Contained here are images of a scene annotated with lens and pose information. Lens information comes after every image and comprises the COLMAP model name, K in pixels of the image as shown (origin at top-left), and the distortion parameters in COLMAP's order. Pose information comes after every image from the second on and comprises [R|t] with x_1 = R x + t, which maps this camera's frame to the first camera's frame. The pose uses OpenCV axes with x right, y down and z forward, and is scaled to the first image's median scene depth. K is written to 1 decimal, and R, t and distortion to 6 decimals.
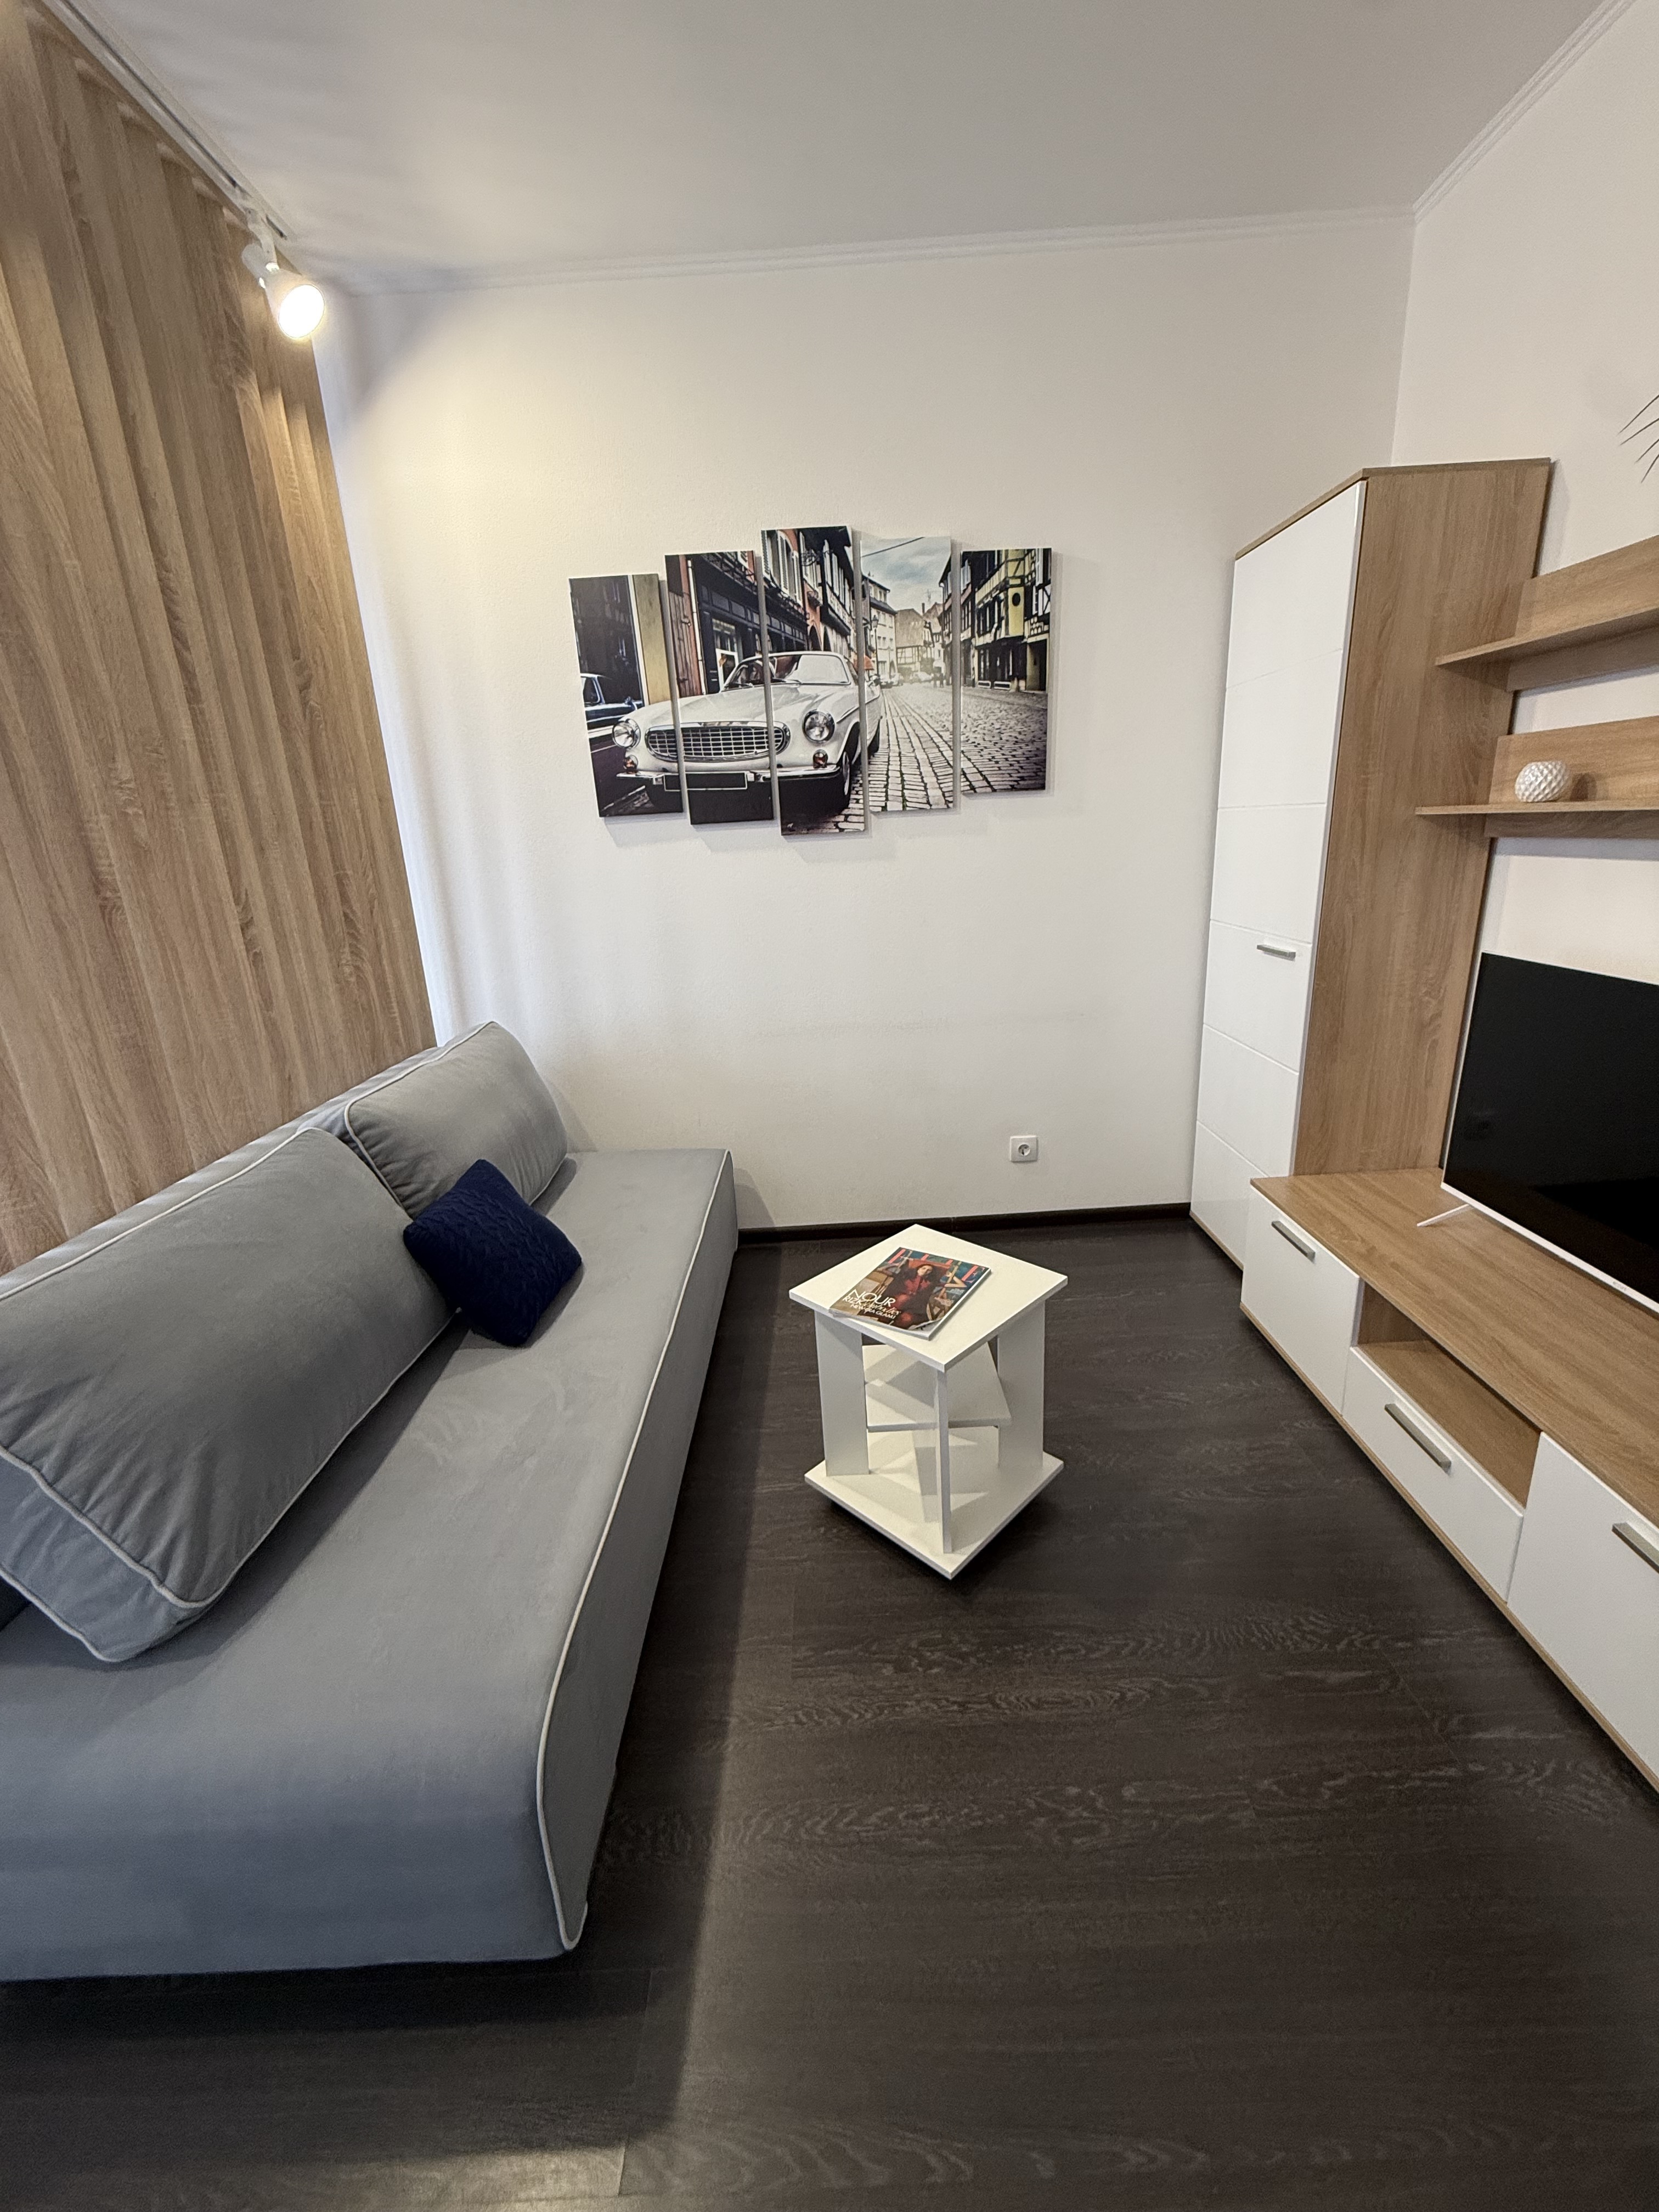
lens RADIAL K [[879.2, 0, 832.0], [0, 879.2, 1101.7], [0, 0, 1]] dist [-0.000546, -0.000157]
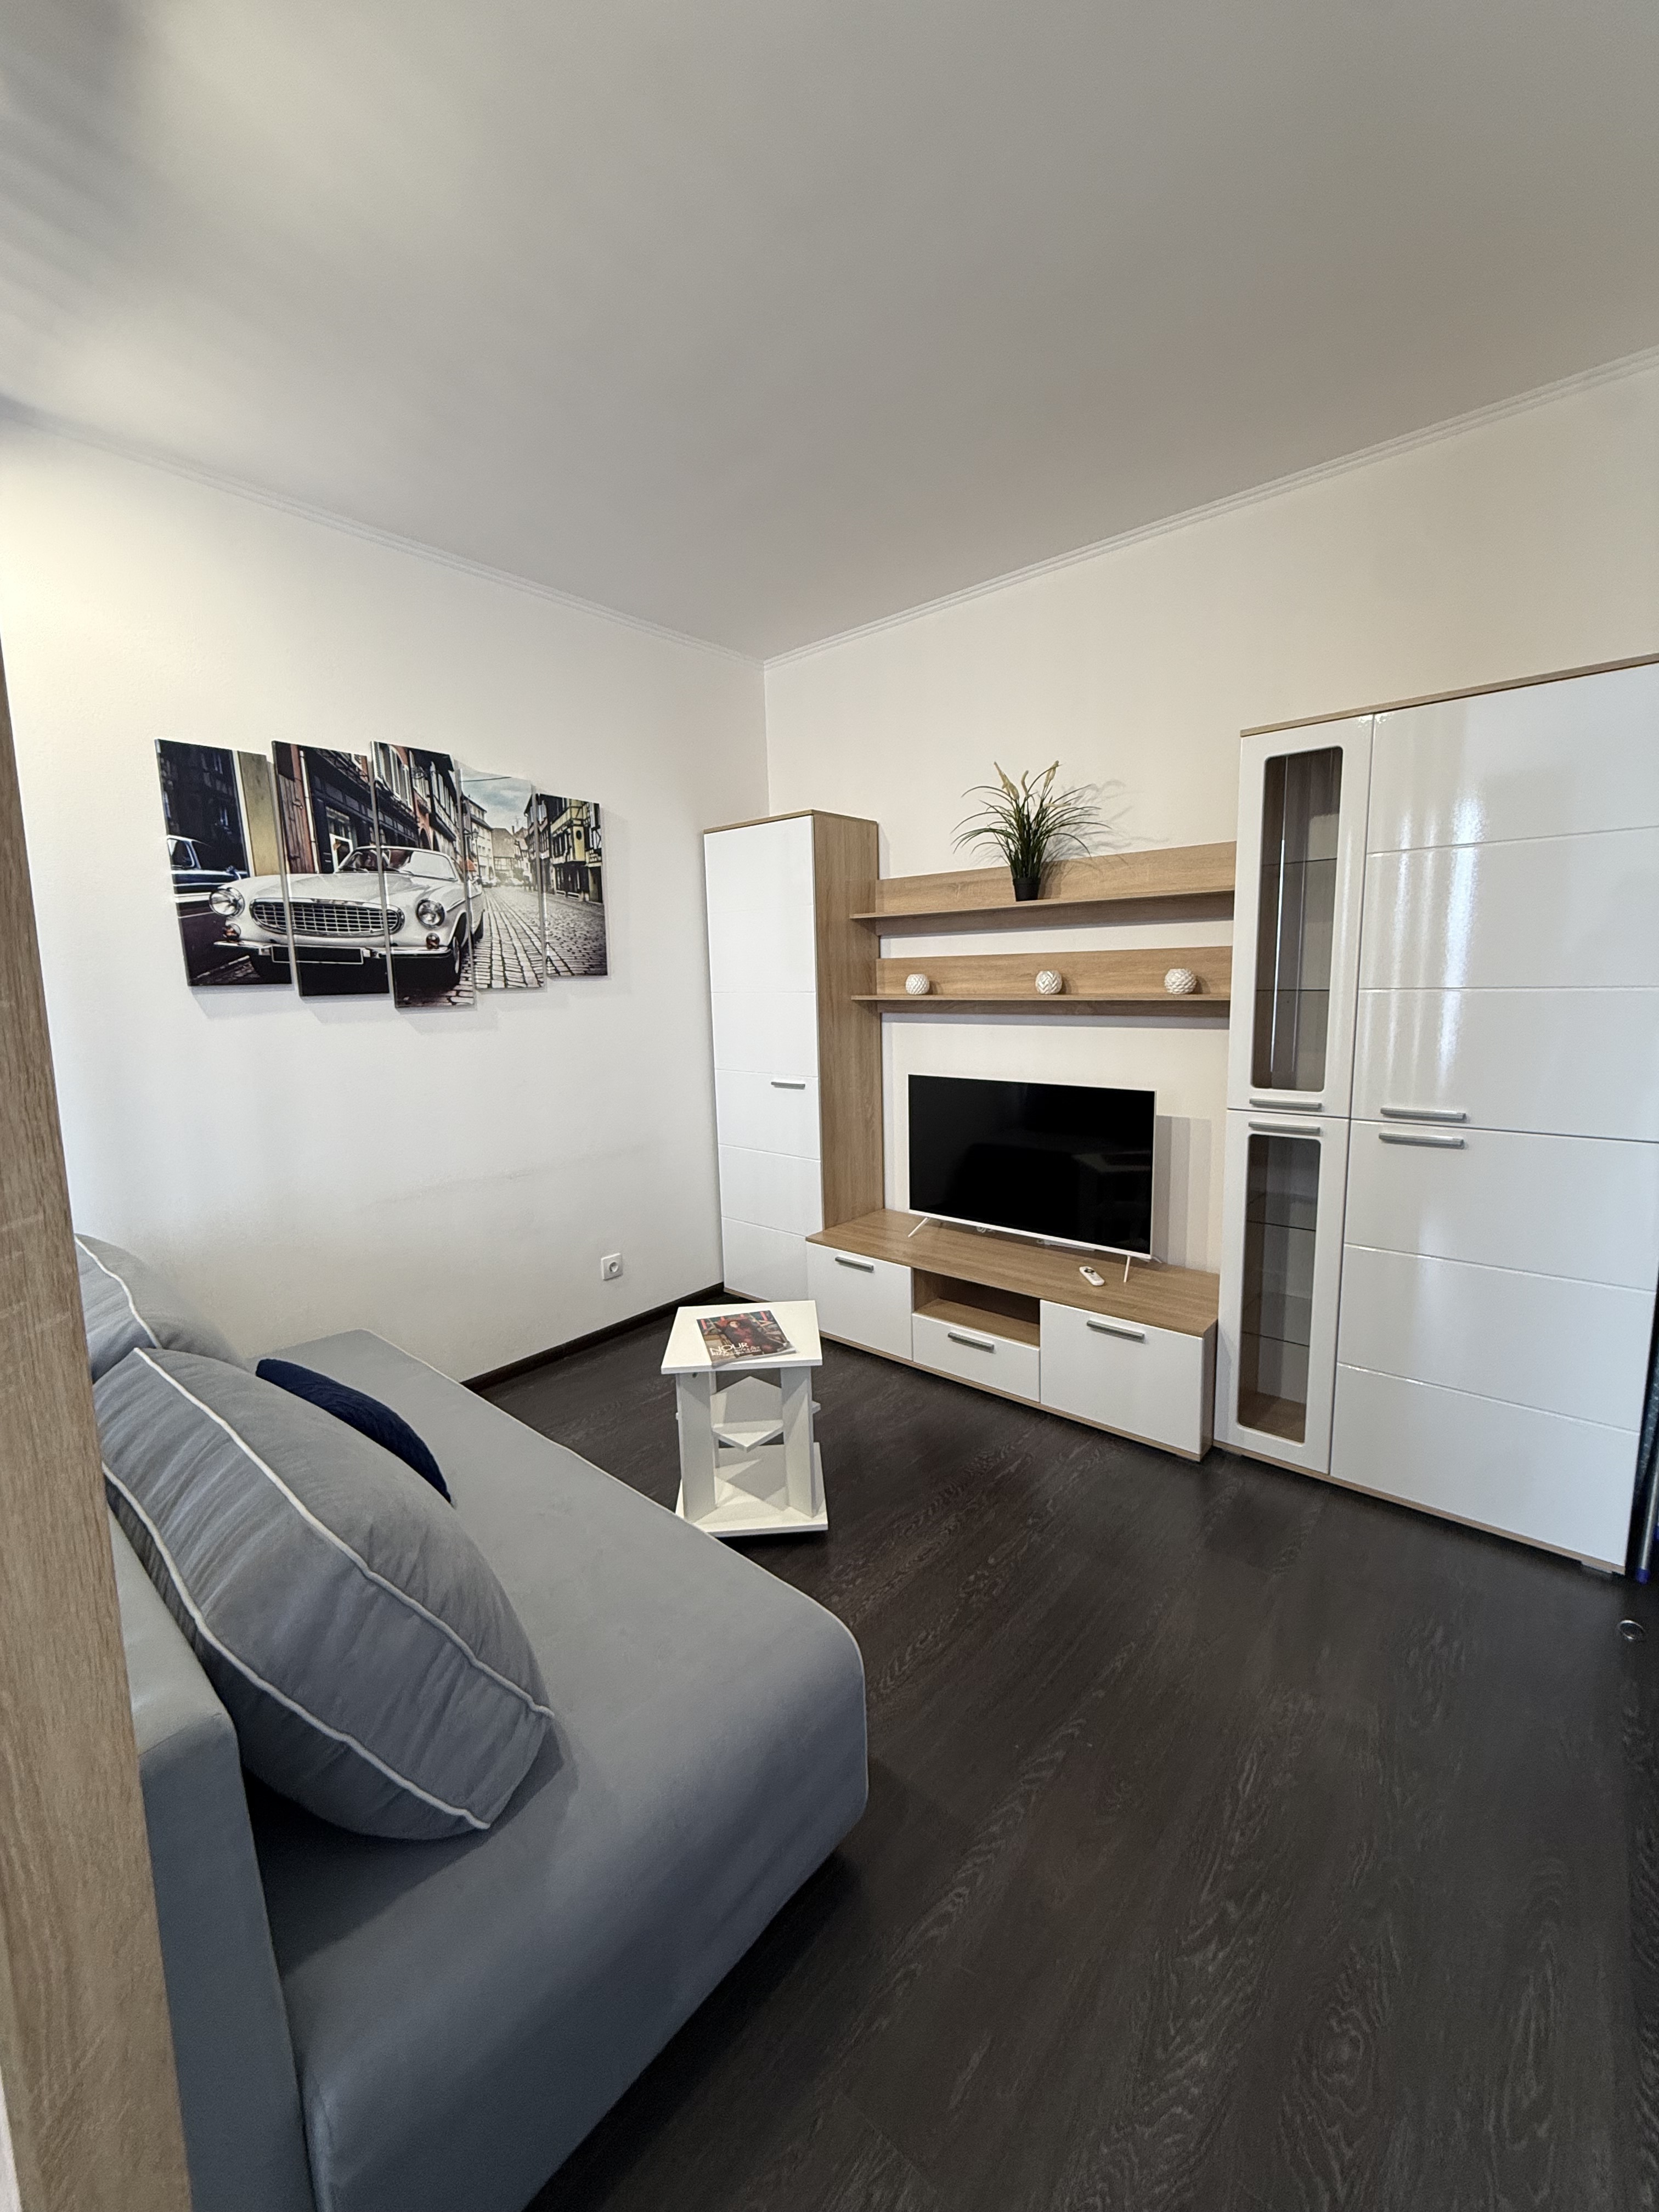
lens RADIAL K [[879.2, 0, 832.0], [0, 879.2, 1101.7], [0, 0, 1]] dist [-0.000546, -0.000157]
pose [[0.657606, -0.070669, 0.750040, -0.541710], [0.212352, 0.972609, -0.094543, 0.015144], [-0.722815, 0.221444, 0.654600, -0.035141]]
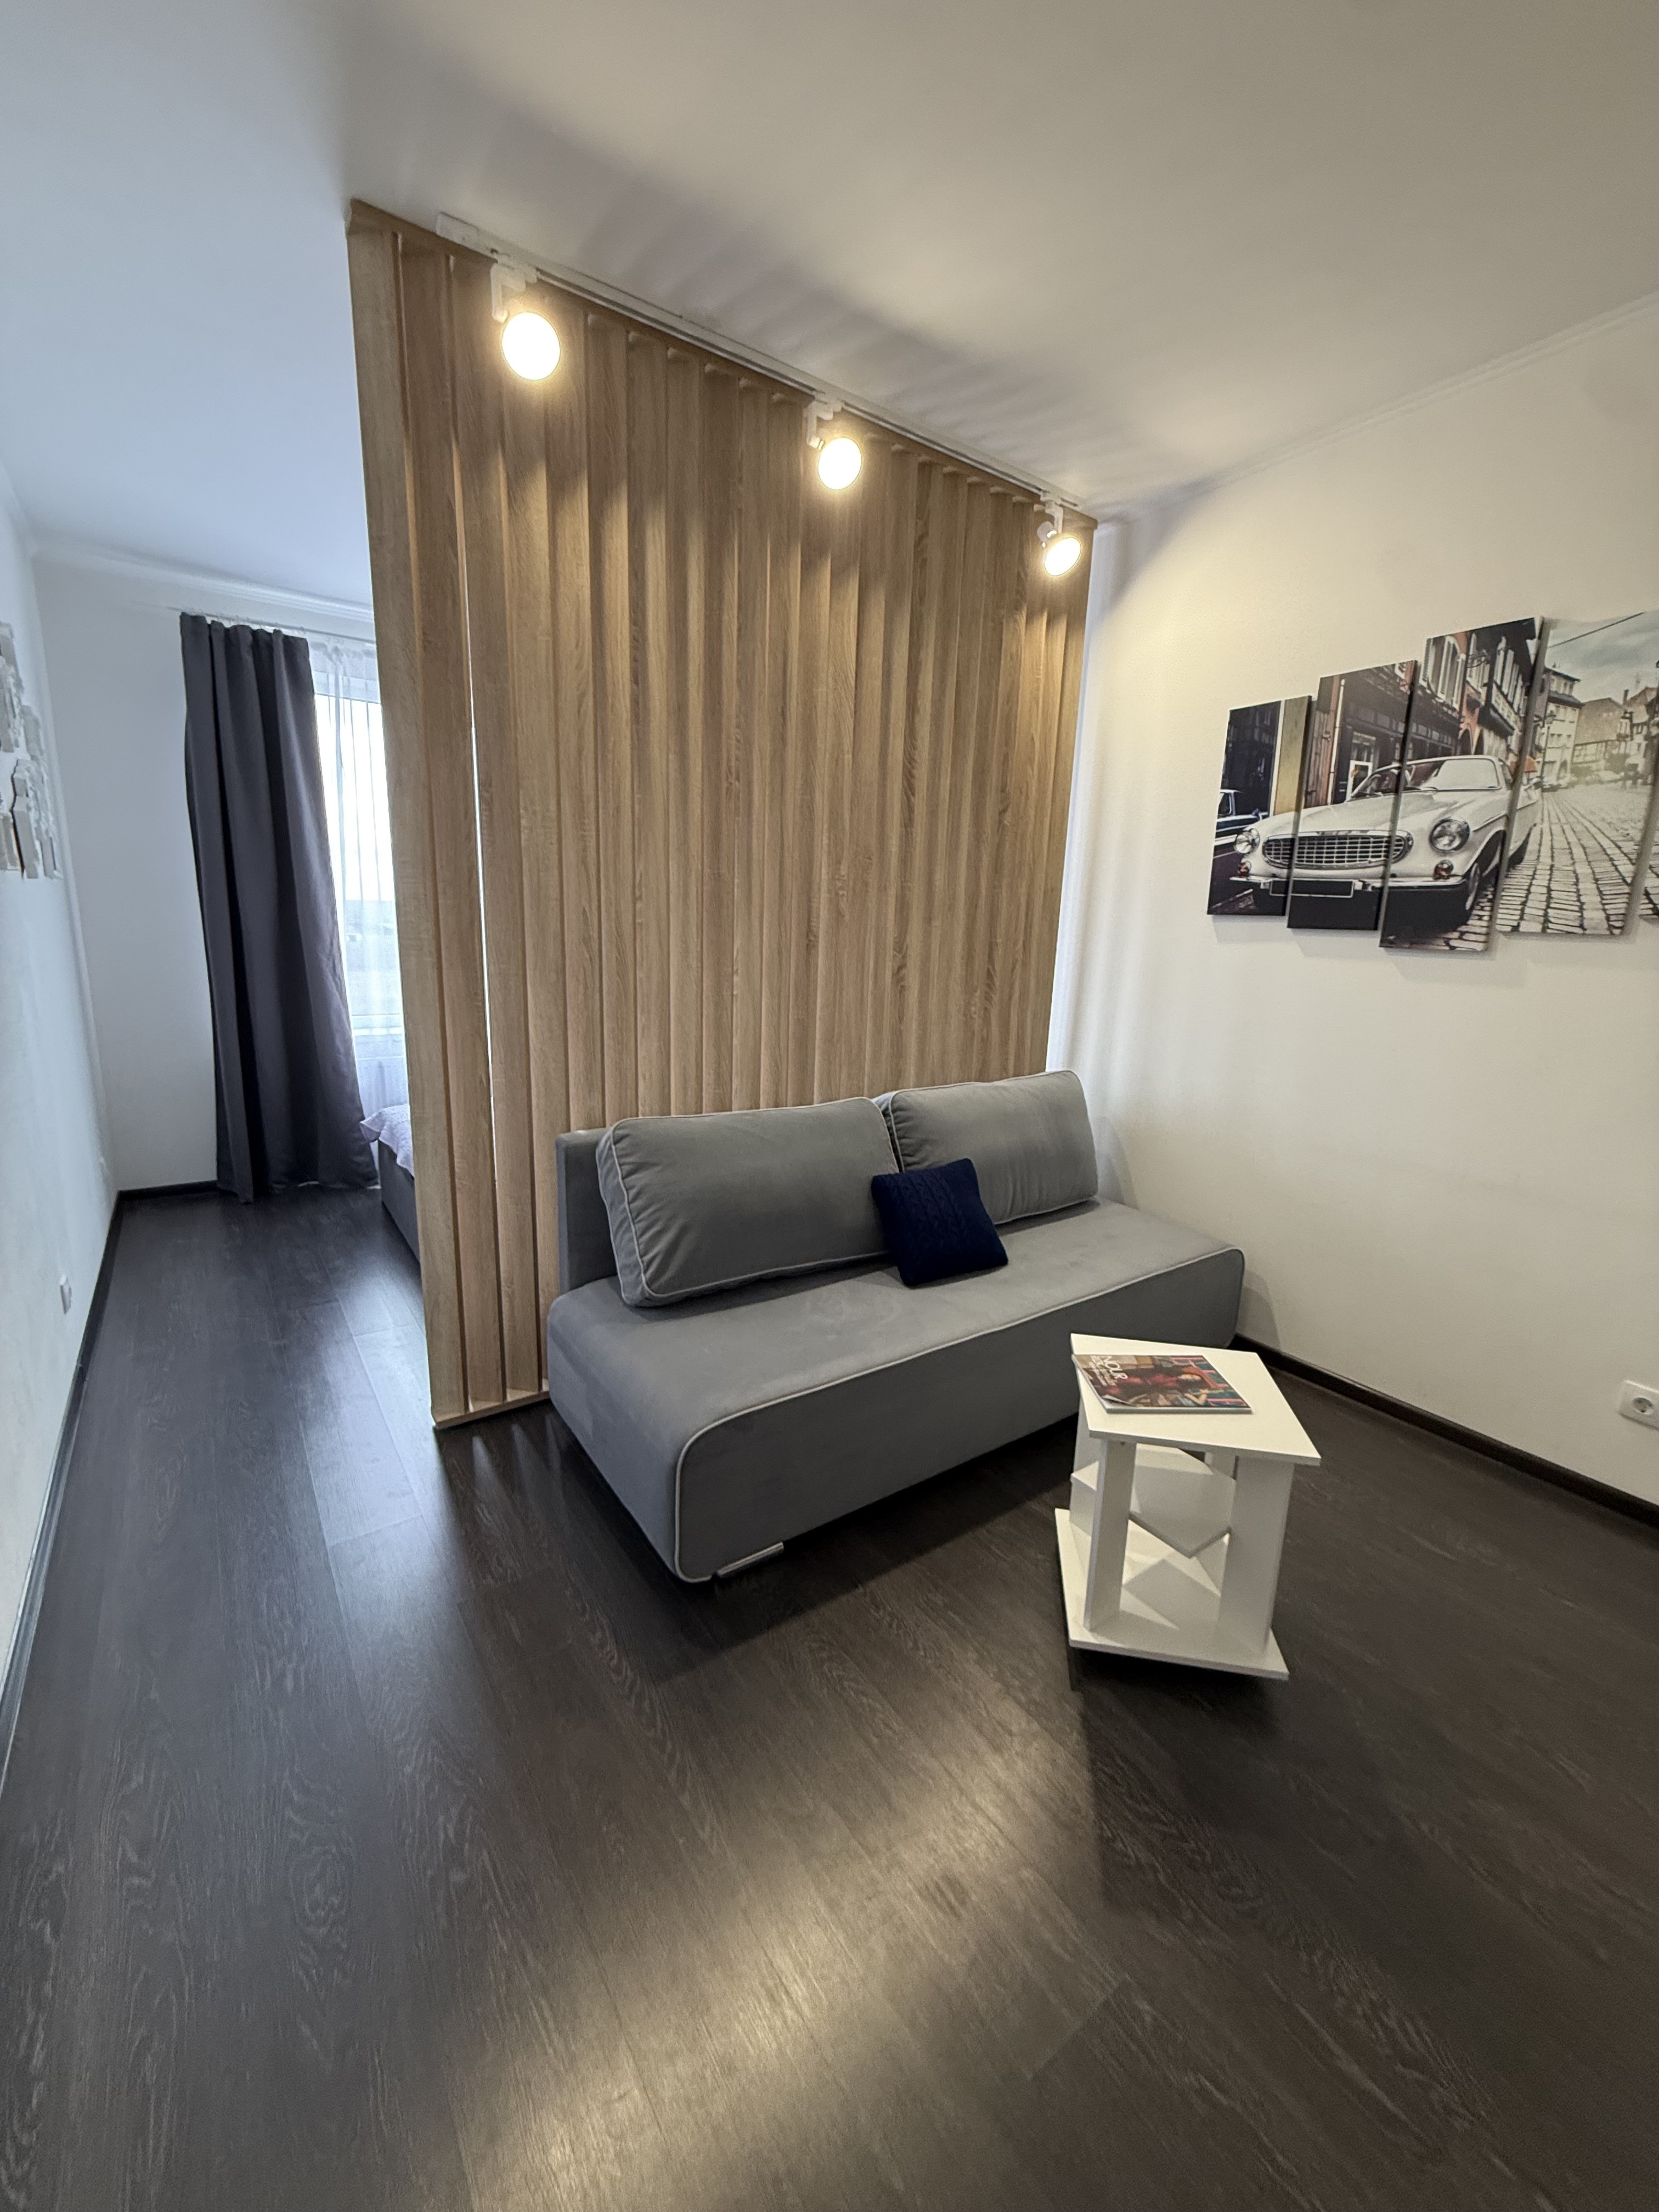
lens RADIAL K [[881.0, 0, 832.9], [0, 881.0, 1103.2], [0, 0, 1]] dist [0.001011, -0.000427]
pose [[0.572227, 0.238834, -0.784548, 0.410544], [-0.301226, 0.950995, 0.069798, -0.036726], [0.762771, 0.196386, 0.616128, 0.008951]]
